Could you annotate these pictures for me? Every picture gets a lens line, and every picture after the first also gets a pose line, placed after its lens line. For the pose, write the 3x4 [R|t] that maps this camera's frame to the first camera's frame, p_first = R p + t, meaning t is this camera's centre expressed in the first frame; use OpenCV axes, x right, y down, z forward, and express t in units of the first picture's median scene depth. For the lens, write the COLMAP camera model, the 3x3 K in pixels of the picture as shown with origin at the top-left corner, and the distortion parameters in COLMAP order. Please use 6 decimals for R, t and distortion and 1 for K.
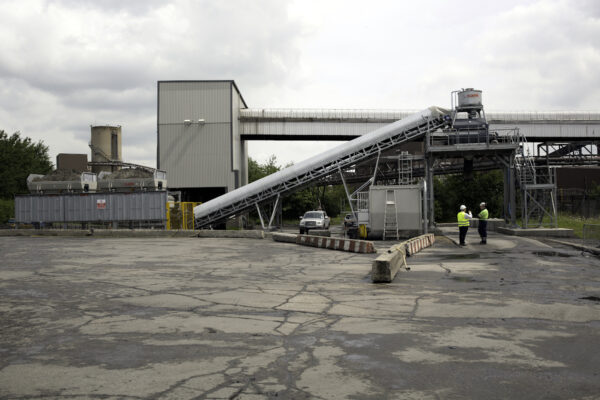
lens RADIAL K [[547.2, 0, 301.2], [0, 547.2, 174.1], [0, 0, 1]] dist [0.165939, 0.004967]
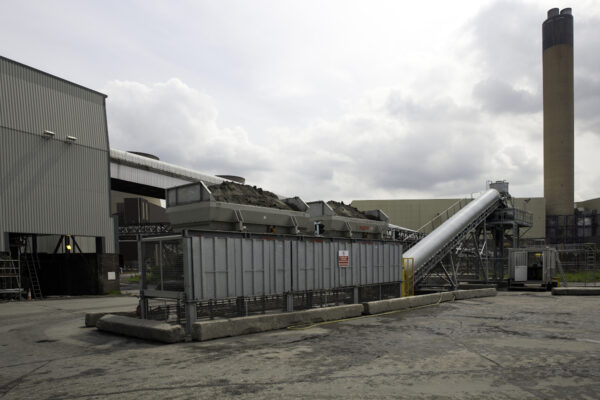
lens RADIAL K [[418.3, 0, 300.0], [0, 418.3, 200.0], [0, 0, 1]] dist [-0.001750, 0.002164]
pose [[0.487898, 0.137919, 0.861936, -0.895023], [-0.041624, 0.989992, -0.134848, 0.064127], [-0.871908, 0.029915, 0.488756, 0.975367]]
